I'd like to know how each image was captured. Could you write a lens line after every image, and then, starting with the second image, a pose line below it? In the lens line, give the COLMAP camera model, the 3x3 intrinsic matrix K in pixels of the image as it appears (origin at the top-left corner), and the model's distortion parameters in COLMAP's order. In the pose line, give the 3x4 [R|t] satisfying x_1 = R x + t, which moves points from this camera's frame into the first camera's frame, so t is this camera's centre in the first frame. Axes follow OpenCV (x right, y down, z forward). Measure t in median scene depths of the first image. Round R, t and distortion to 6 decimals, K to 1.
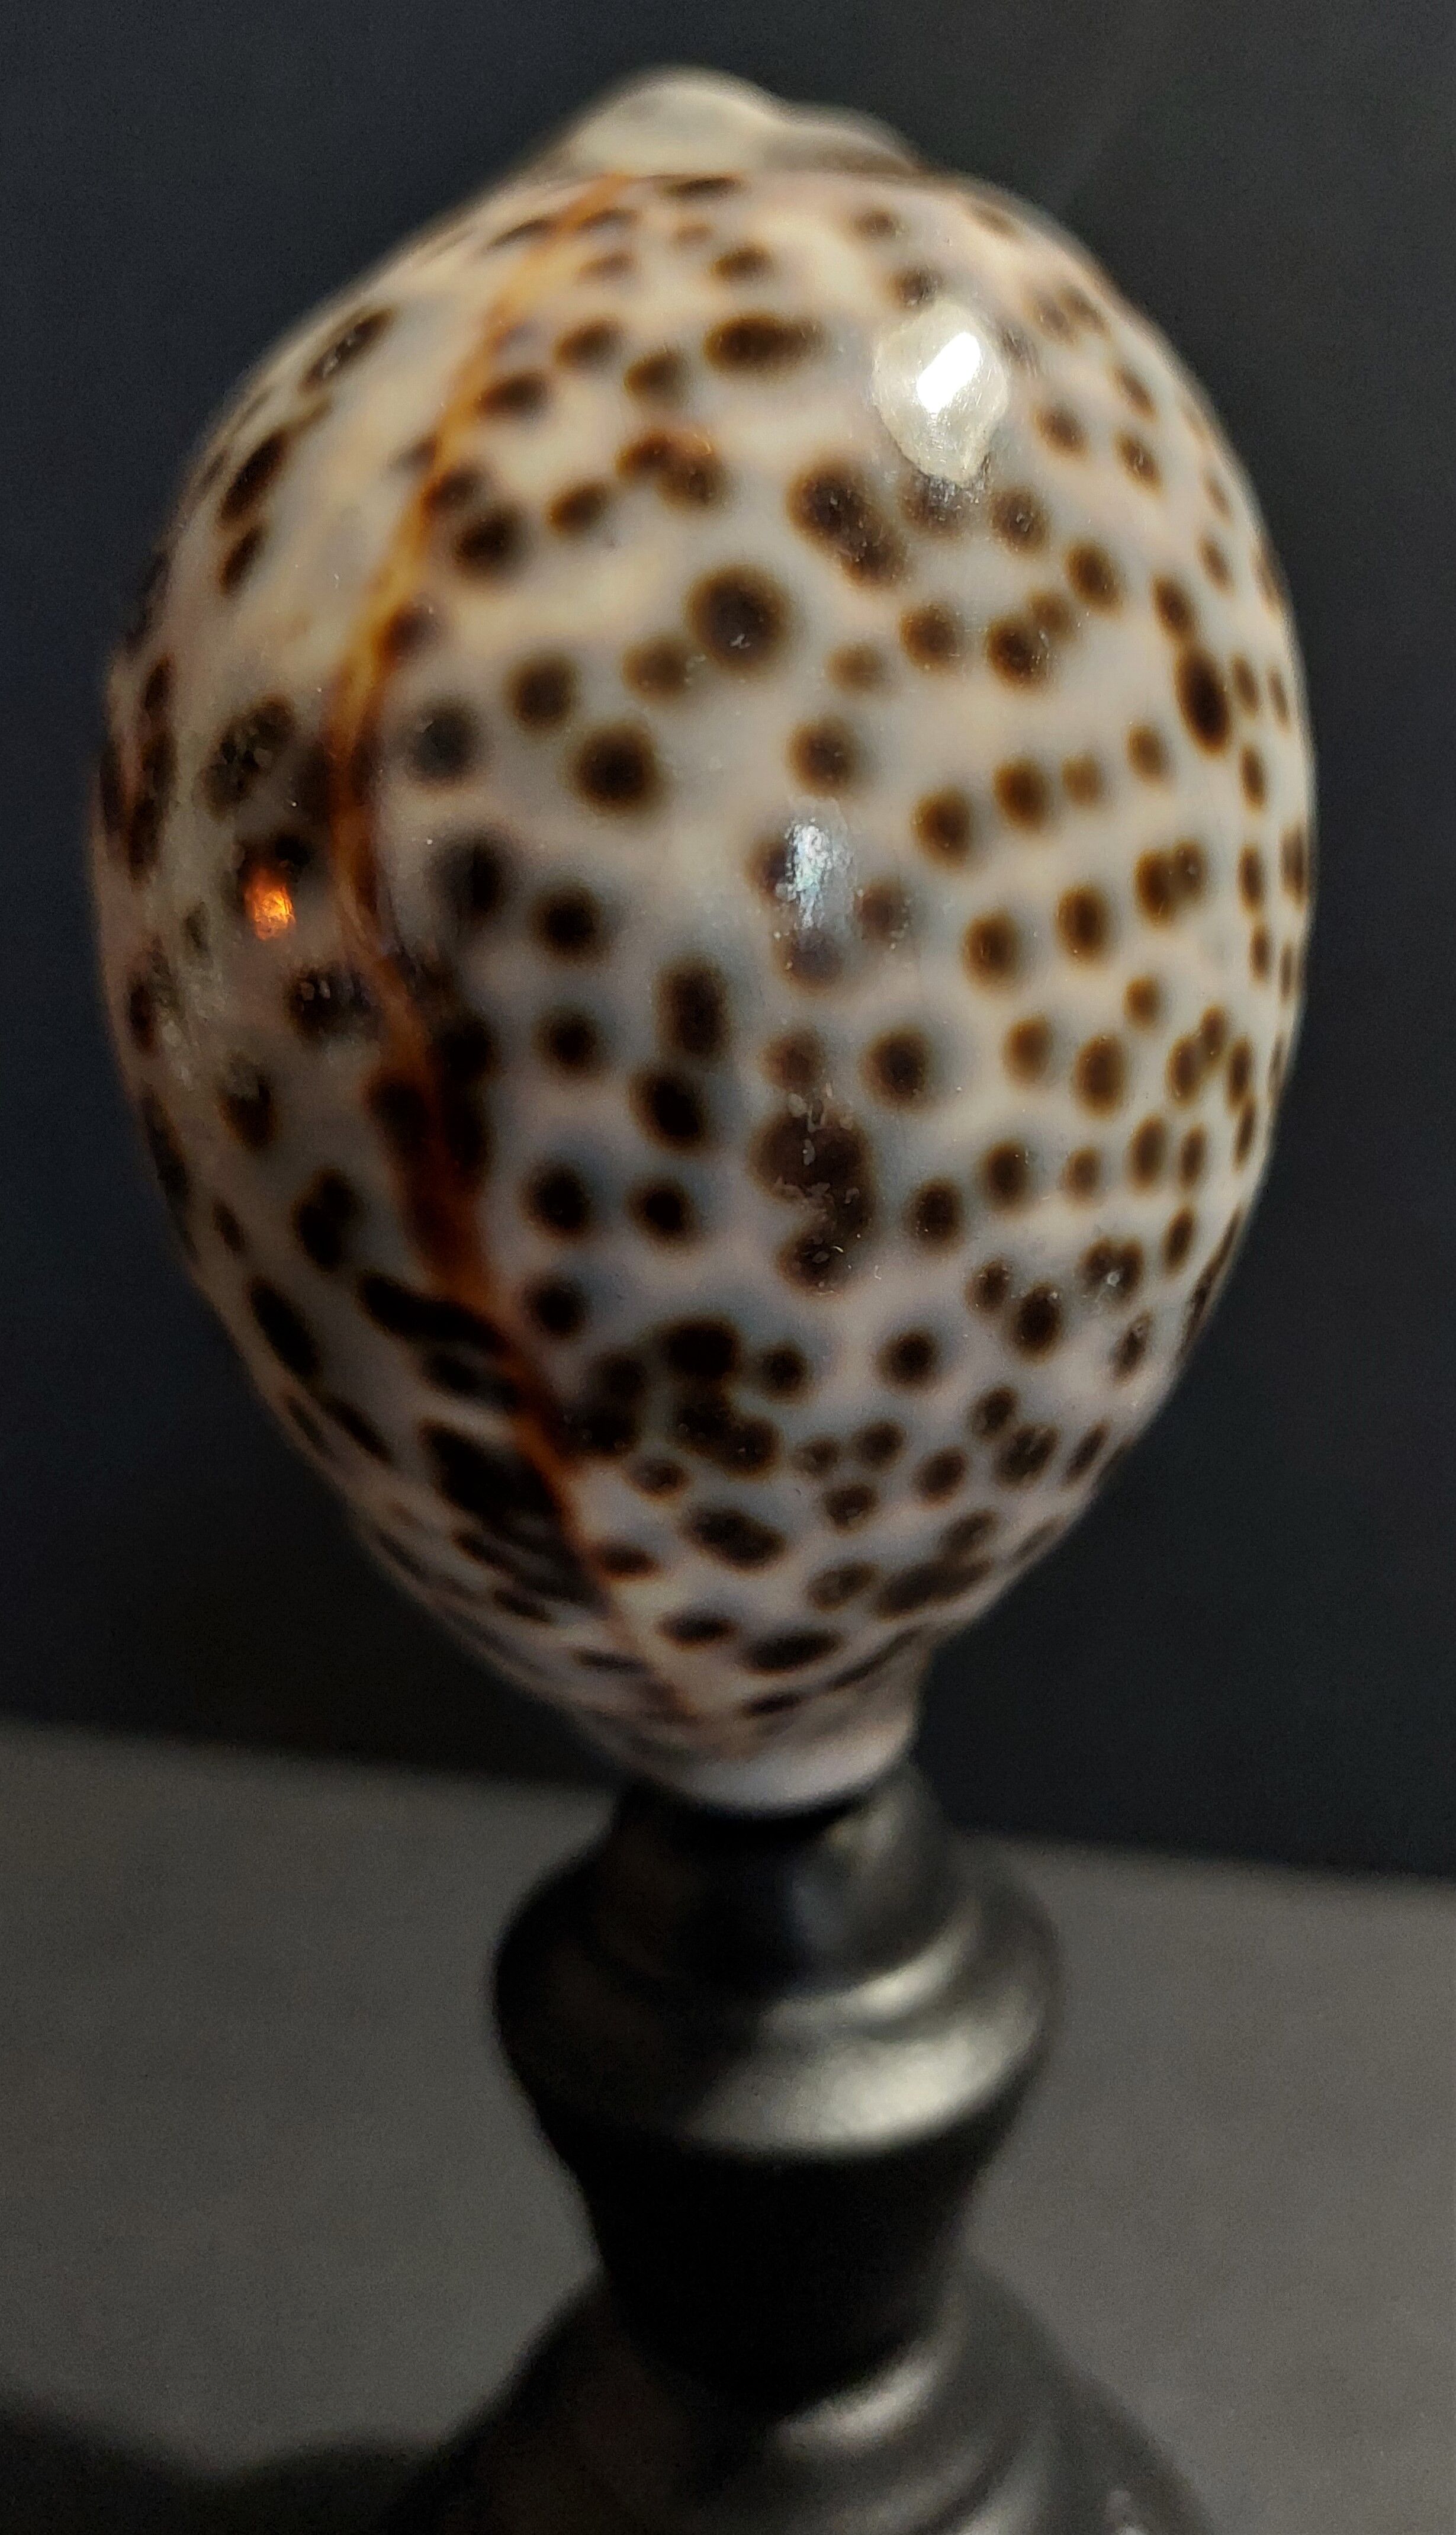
lens RADIAL K [[1910.4, 0, 791.7], [0, 1910.4, 1263.6], [0, 0, 1]] dist [0.063225, -0.197552]
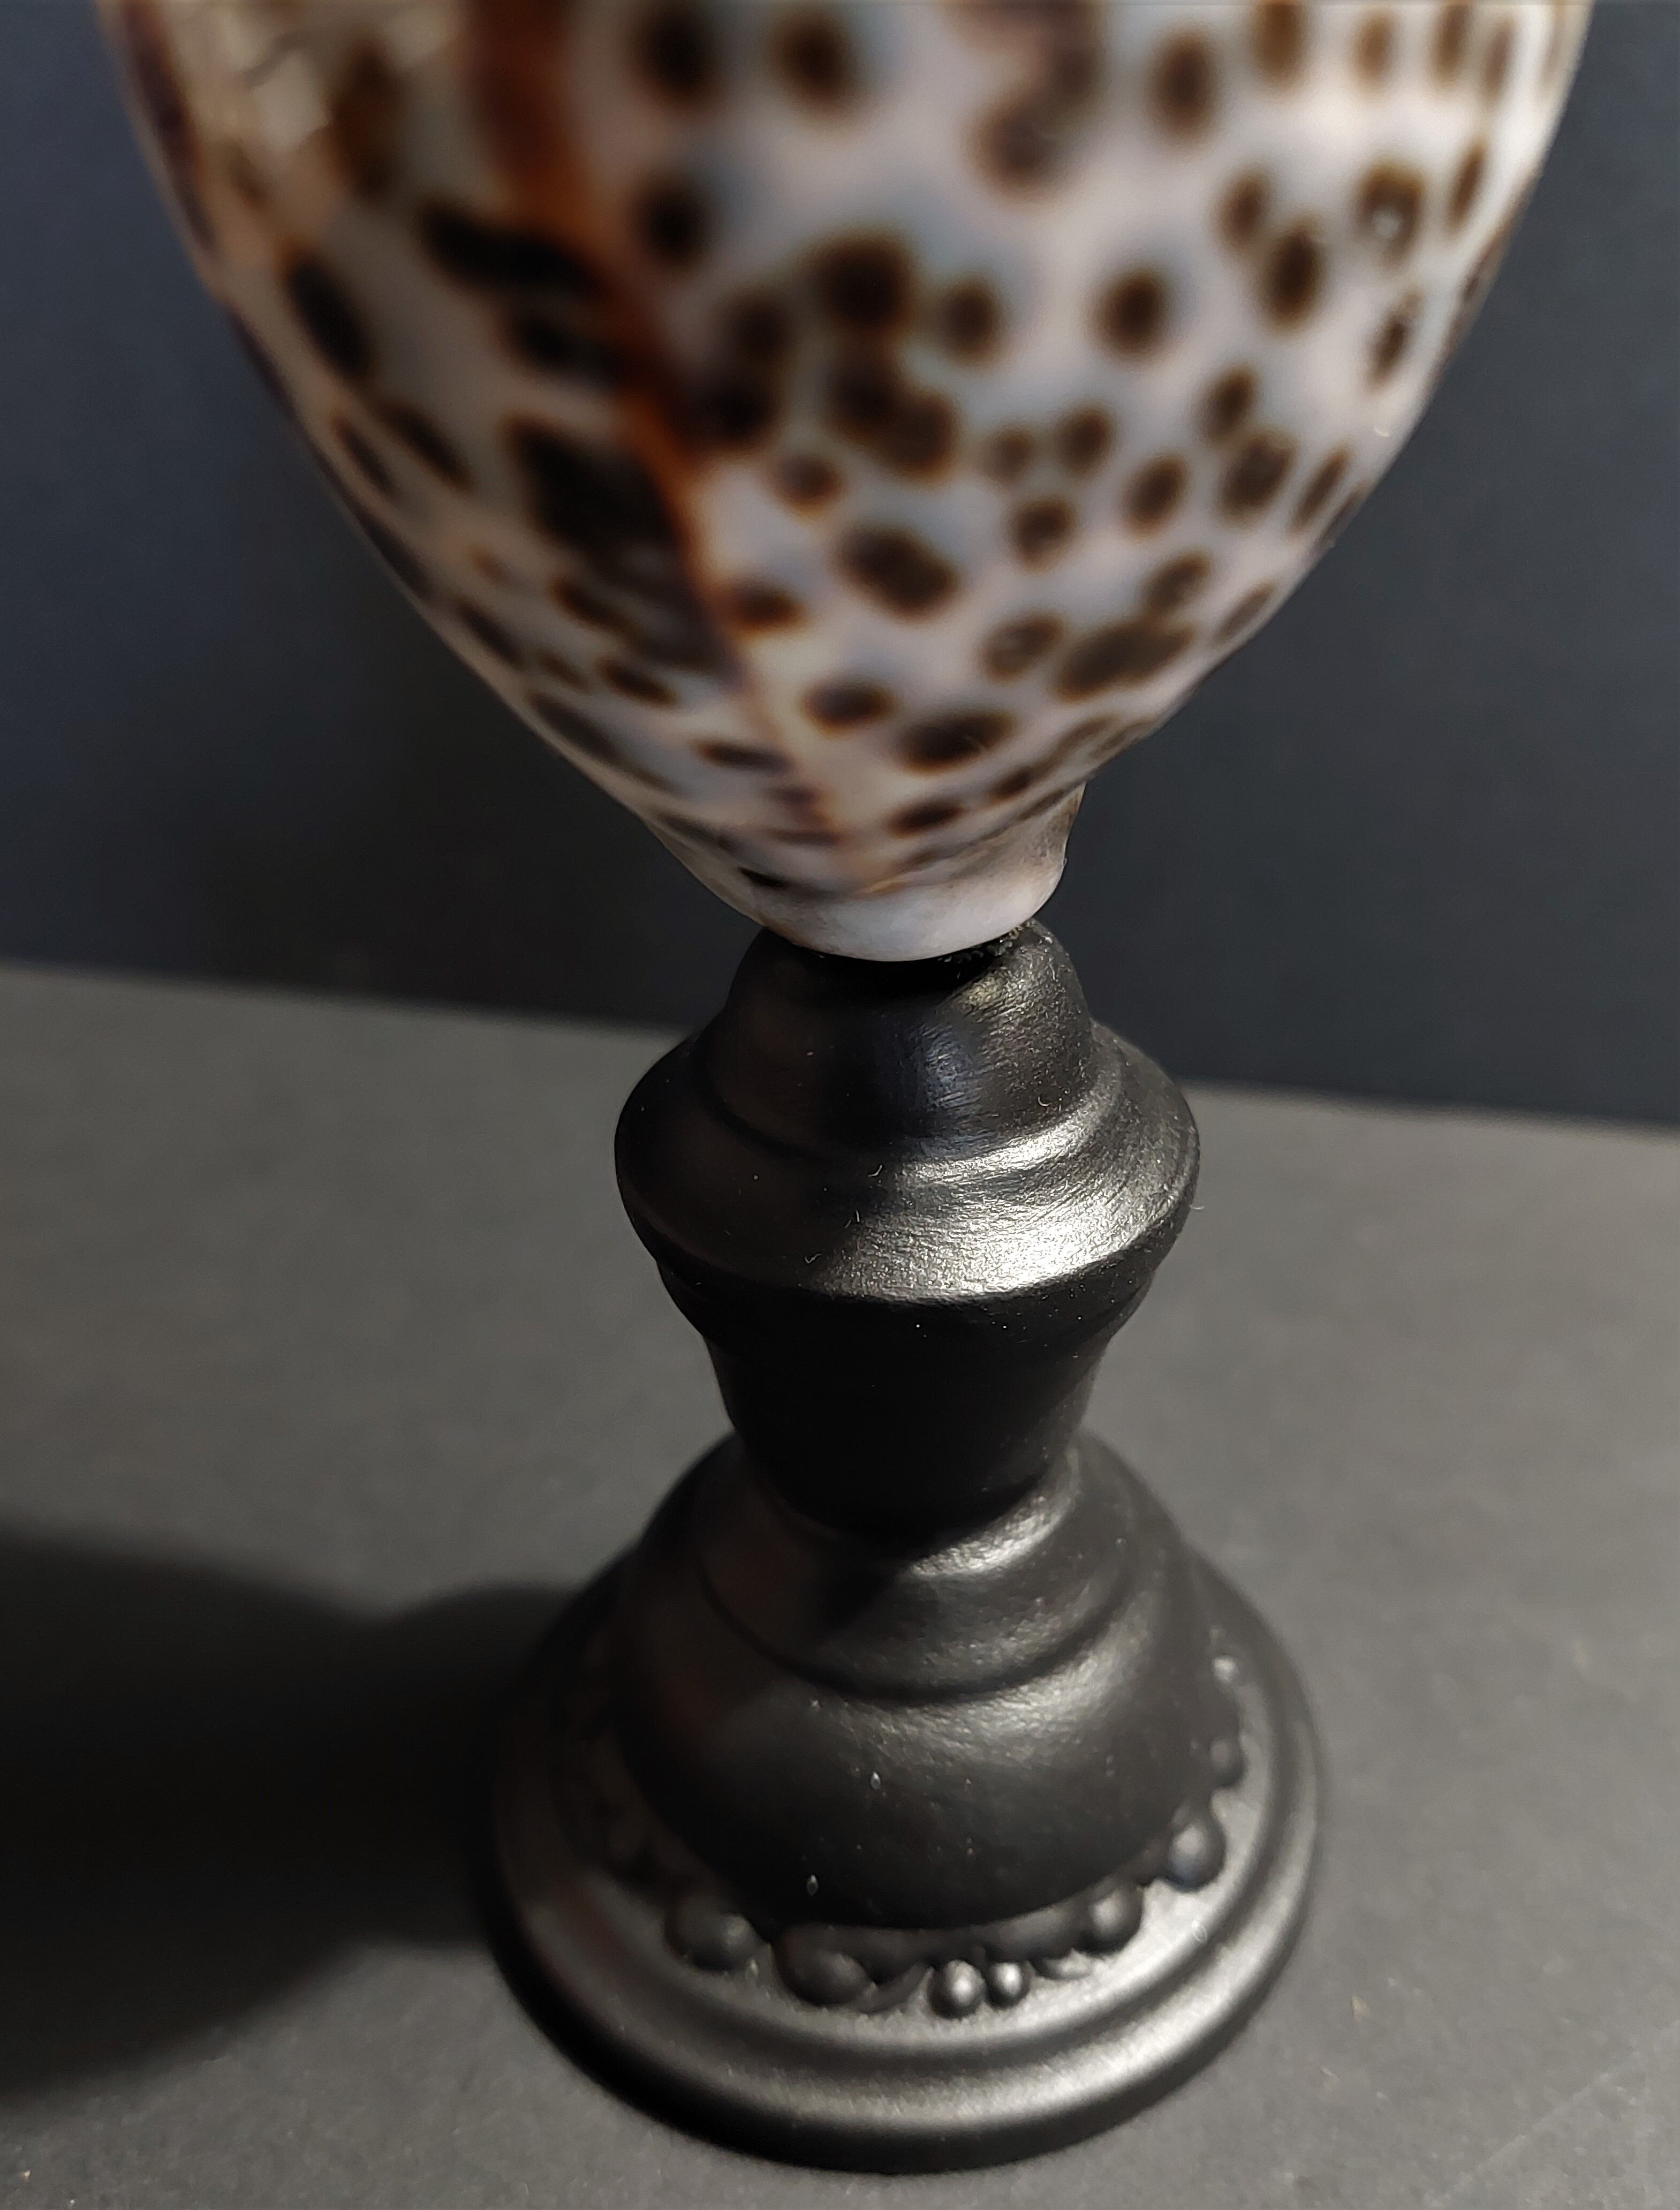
lens RADIAL K [[1936.6, 0, 840.0], [0, 1936.6, 1105.0], [0, 0, 1]] dist [0.001686, -0.177574]
pose [[0.999690, -0.002408, -0.024767, -0.037094], [0.009851, 0.952286, 0.305047, 0.116103], [0.022851, -0.305197, 0.952015, 0.162893]]
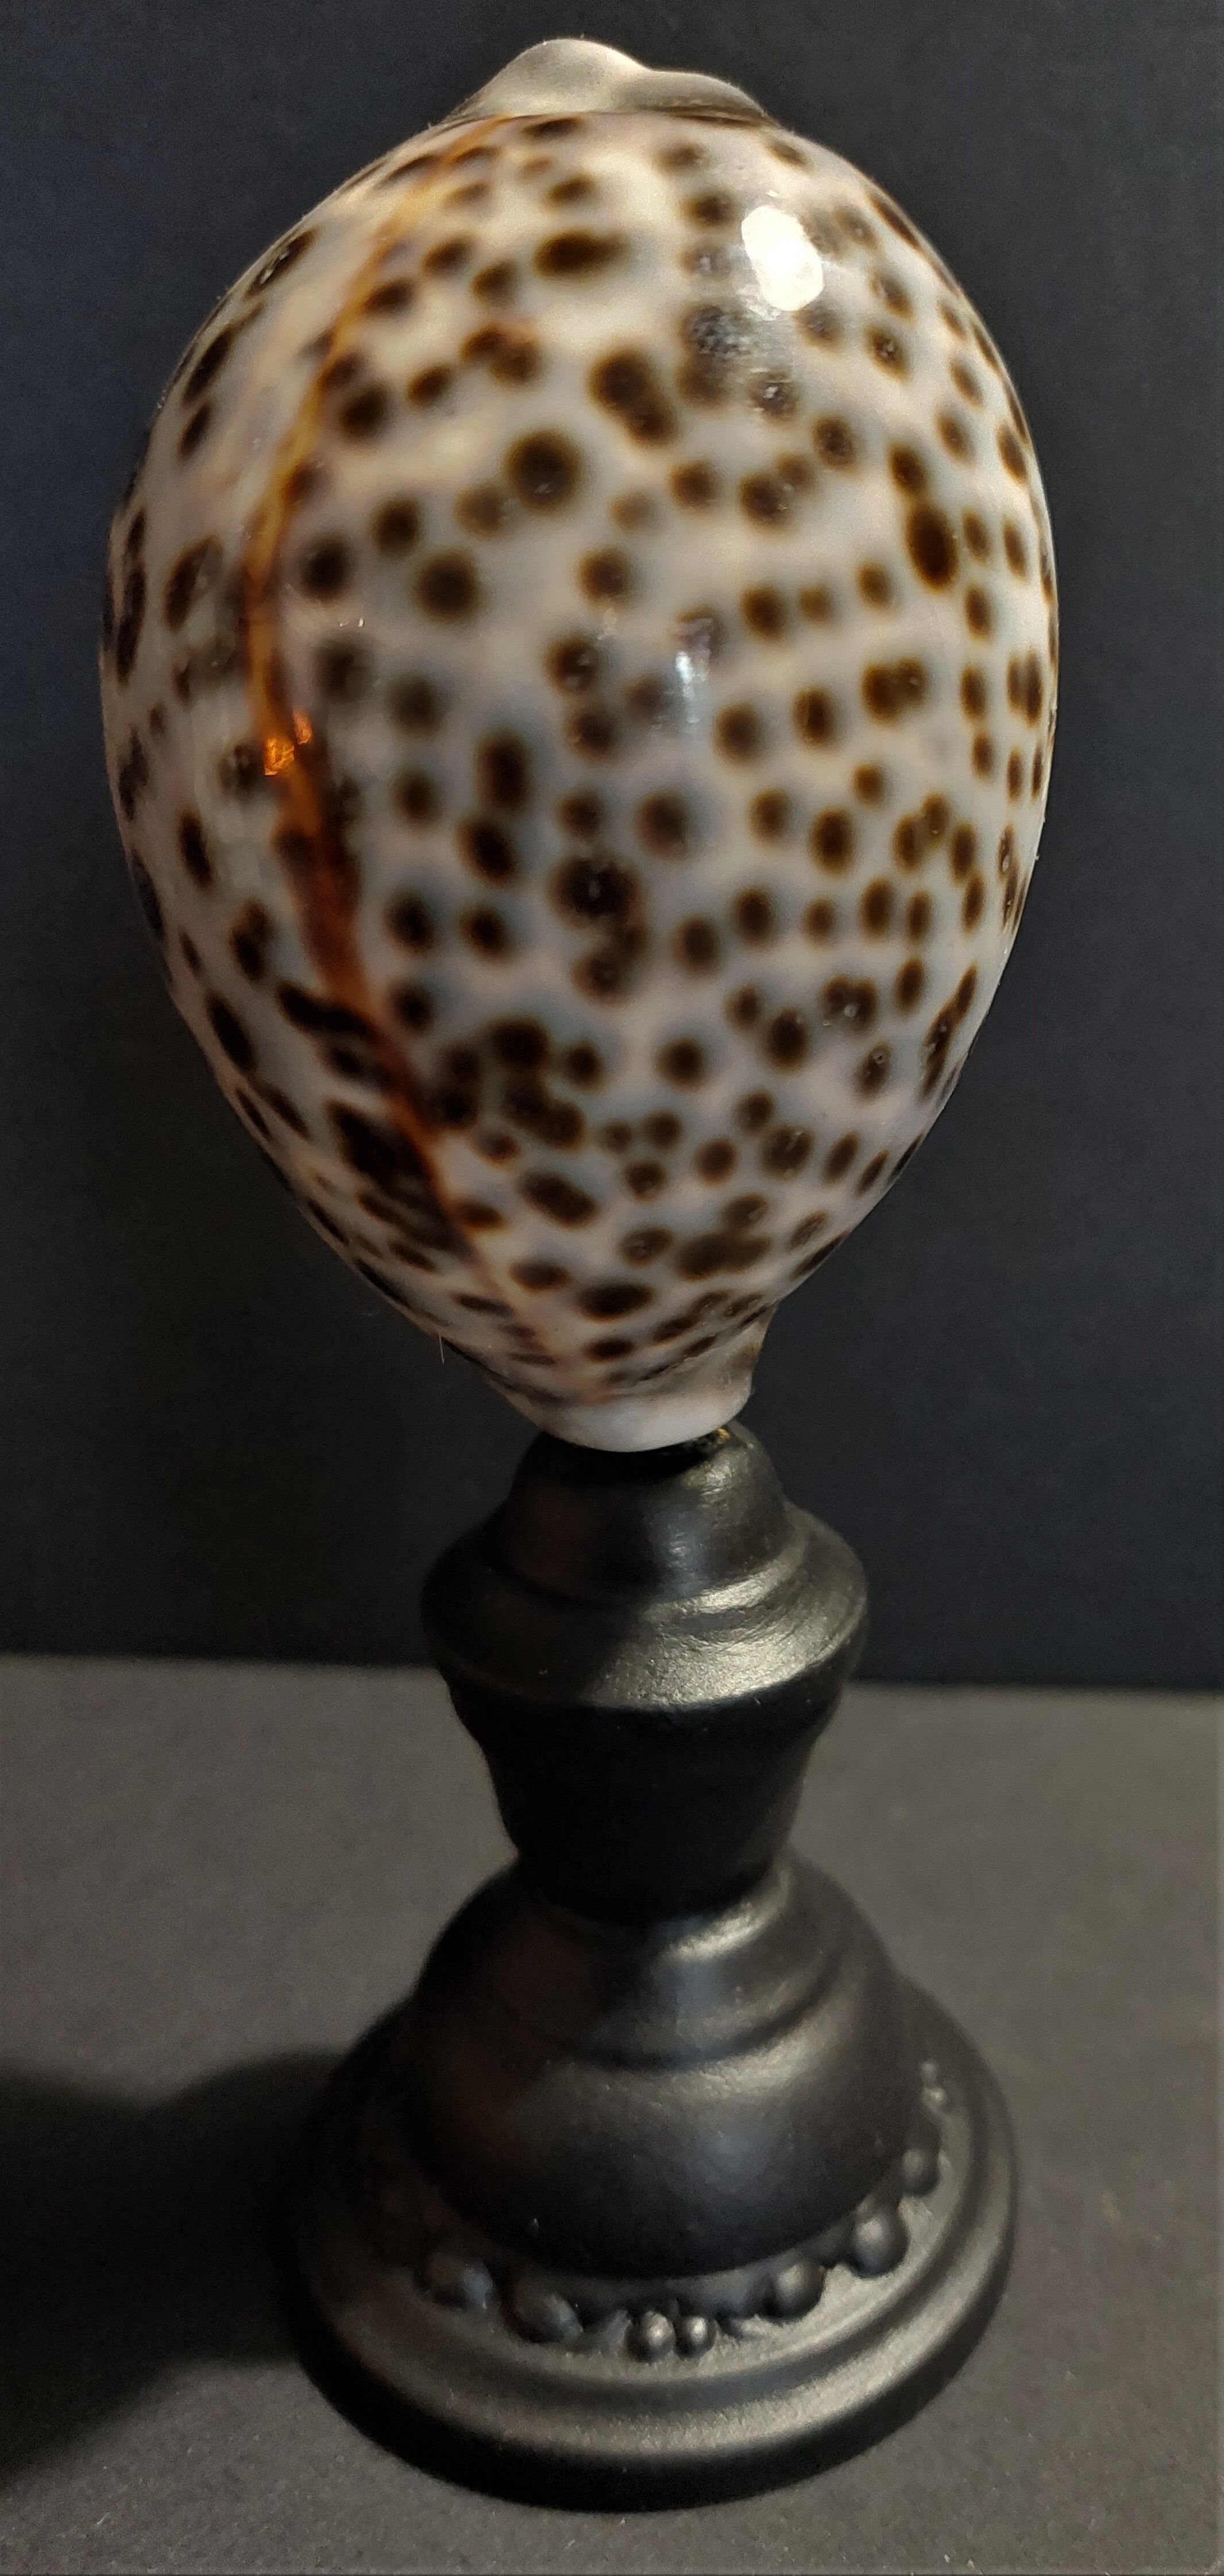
lens RADIAL K [[1610.3, 0, 610.8], [0, 1610.3, 1202.9], [0, 0, 1]] dist [0.048730, -0.091672]
pose [[0.995786, 0.039989, -0.082527, 0.105883], [-0.033897, 0.996685, 0.073954, 0.066624], [0.085211, -0.070845, 0.993841, -0.113142]]
